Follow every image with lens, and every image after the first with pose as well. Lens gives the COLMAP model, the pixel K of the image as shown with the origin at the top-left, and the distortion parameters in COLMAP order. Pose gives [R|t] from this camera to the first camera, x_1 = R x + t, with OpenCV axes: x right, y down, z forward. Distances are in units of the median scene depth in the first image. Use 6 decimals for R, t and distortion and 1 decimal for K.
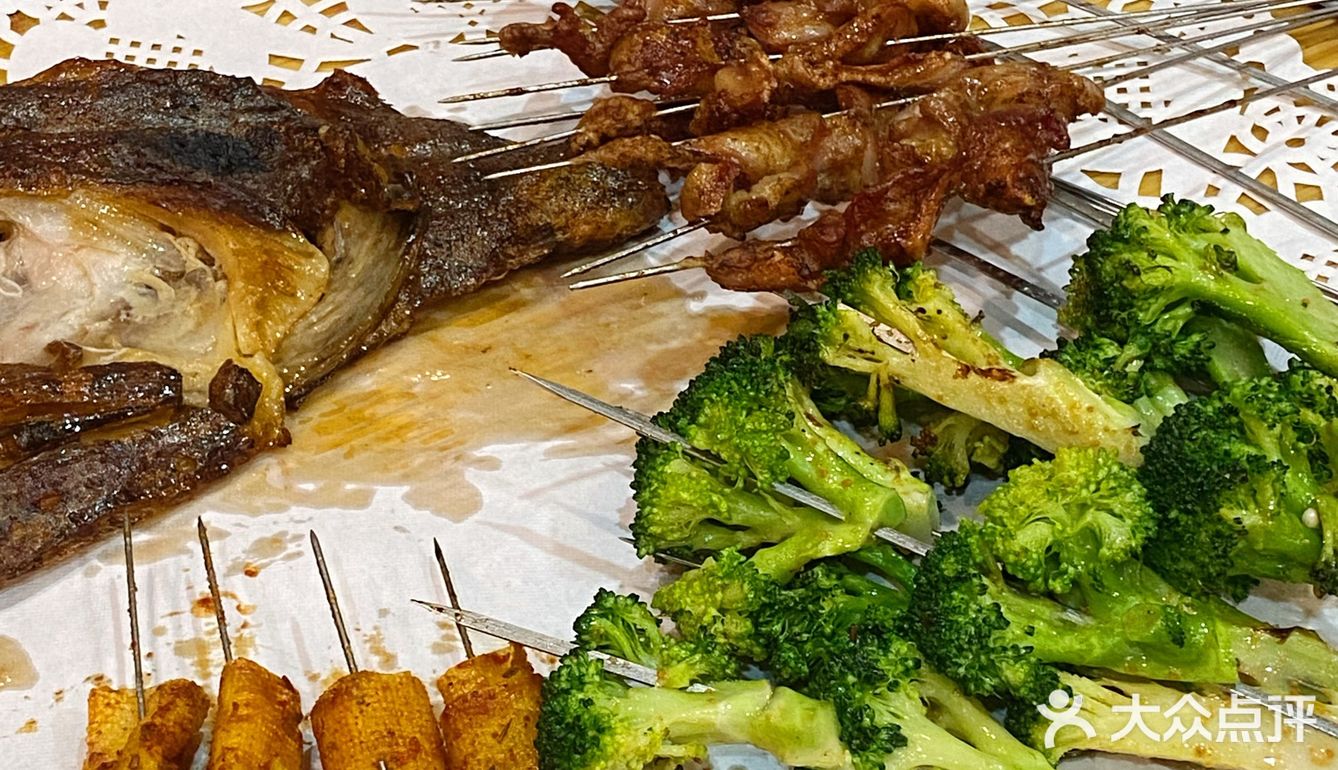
lens RADIAL K [[1964.5, 0, 667.0], [0, 1964.5, 363.2], [0, 0, 1]] dist [0.167097, -0.003424]
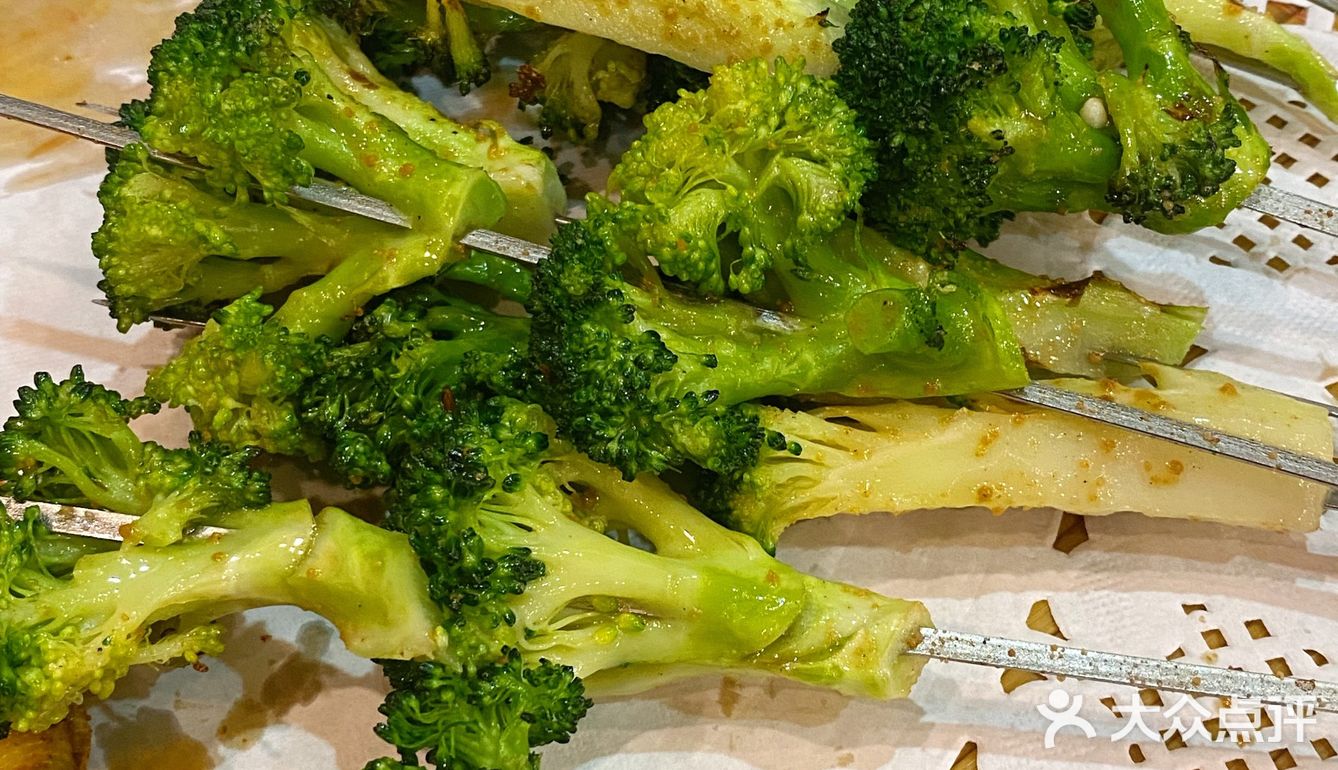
lens RADIAL K [[1645.6, 0, 669.0], [0, 1645.6, 385.0], [0, 0, 1]] dist [0.058459, -0.040625]
pose [[0.975547, -0.174459, 0.133685, 0.084119], [0.143116, 0.965837, 0.216049, 0.022985], [-0.166809, -0.191634, 0.967187, 0.419695]]
